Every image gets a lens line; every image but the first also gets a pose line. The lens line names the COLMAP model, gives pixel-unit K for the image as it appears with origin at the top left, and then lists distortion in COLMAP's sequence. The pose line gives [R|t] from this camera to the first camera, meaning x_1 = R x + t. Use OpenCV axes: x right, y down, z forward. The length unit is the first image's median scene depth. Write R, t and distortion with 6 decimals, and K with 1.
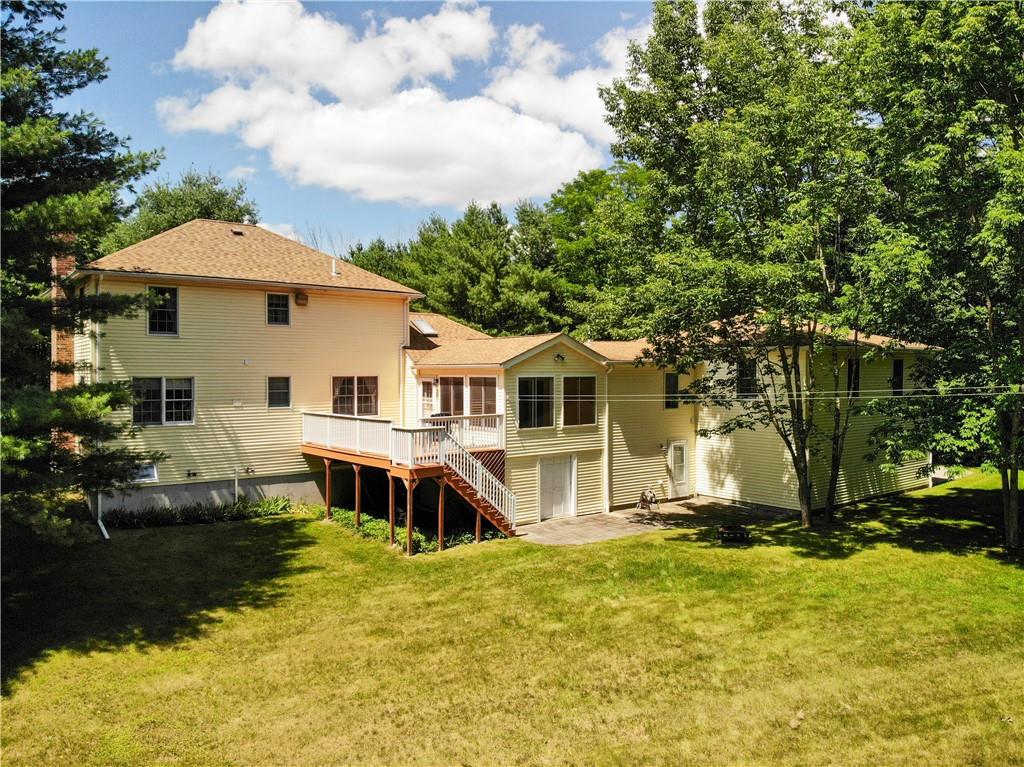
lens RADIAL K [[741.1, 0, 512.0], [0, 741.1, 383.5], [0, 0, 1]] dist [0.156926, -0.326733]
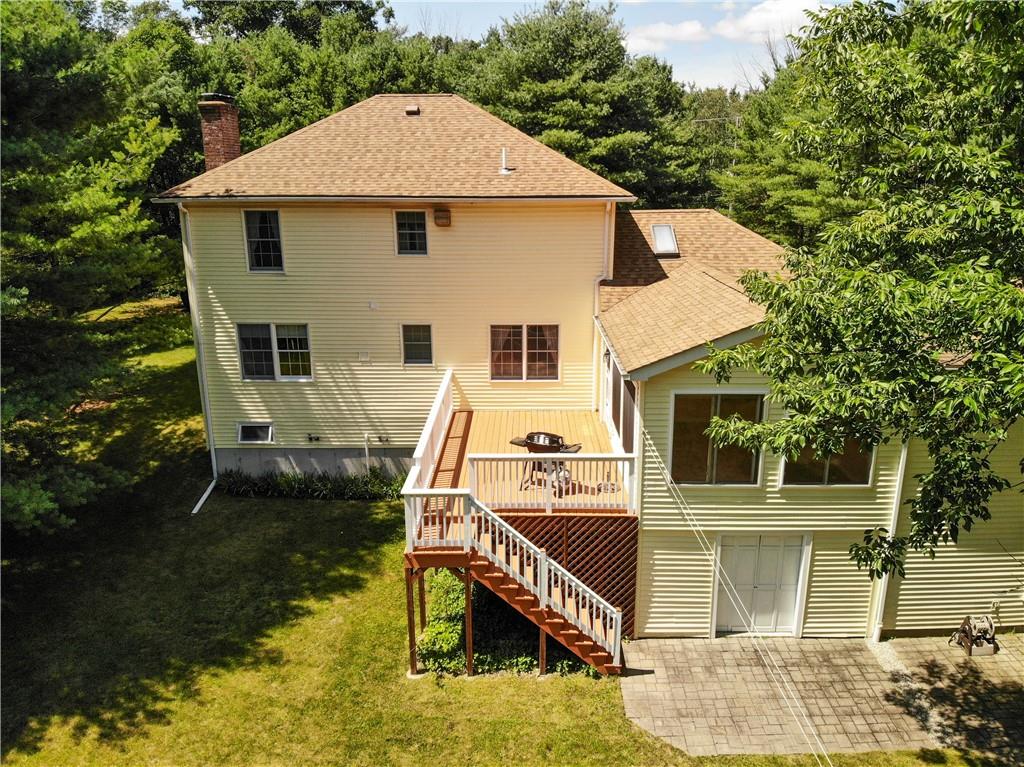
lens RADIAL K [[741.1, 0, 512.0], [0, 741.1, 383.5], [0, 0, 1]] dist [0.156926, -0.326733]
pose [[0.780145, 0.163714, -0.603798, 0.230568], [-0.005950, 0.967050, 0.254518, -0.146283], [0.625571, -0.194969, 0.755413, 0.499425]]
